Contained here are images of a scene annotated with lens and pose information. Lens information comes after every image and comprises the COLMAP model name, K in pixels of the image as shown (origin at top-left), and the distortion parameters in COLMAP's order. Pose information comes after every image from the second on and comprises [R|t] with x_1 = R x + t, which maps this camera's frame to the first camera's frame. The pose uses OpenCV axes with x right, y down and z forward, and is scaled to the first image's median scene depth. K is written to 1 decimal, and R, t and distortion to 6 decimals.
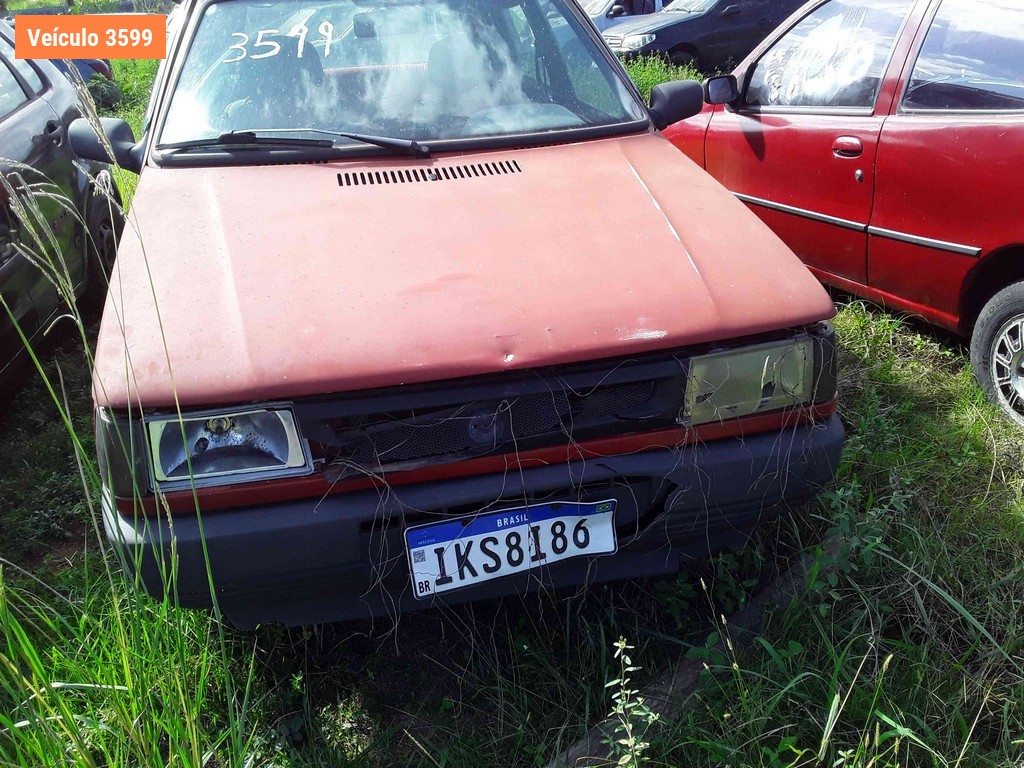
lens RADIAL K [[965.4, 0, 512.0], [0, 965.4, 384.0], [0, 0, 1]] dist [0.114609, -0.256662]
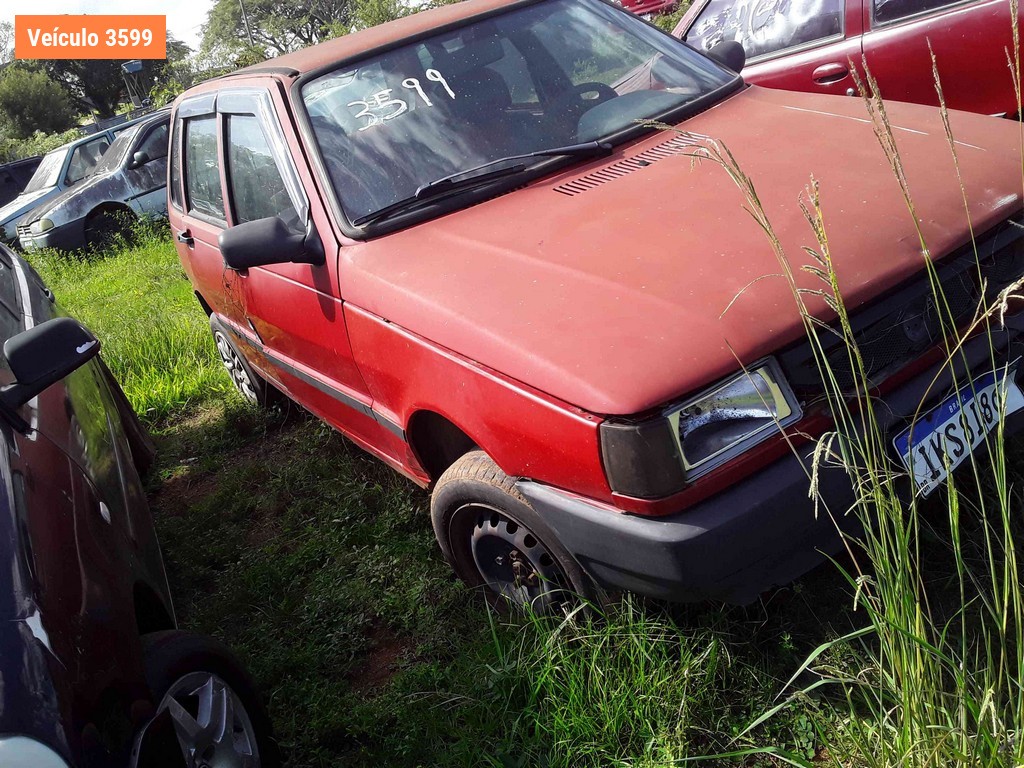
lens RADIAL K [[965.4, 0, 512.0], [0, 965.4, 384.0], [0, 0, 1]] dist [0.114609, -0.256662]
pose [[0.915944, -0.330888, 0.227067, -0.503110], [0.344193, 0.938674, -0.020549, -0.018426], [-0.206342, 0.096976, 0.973662, 0.040966]]
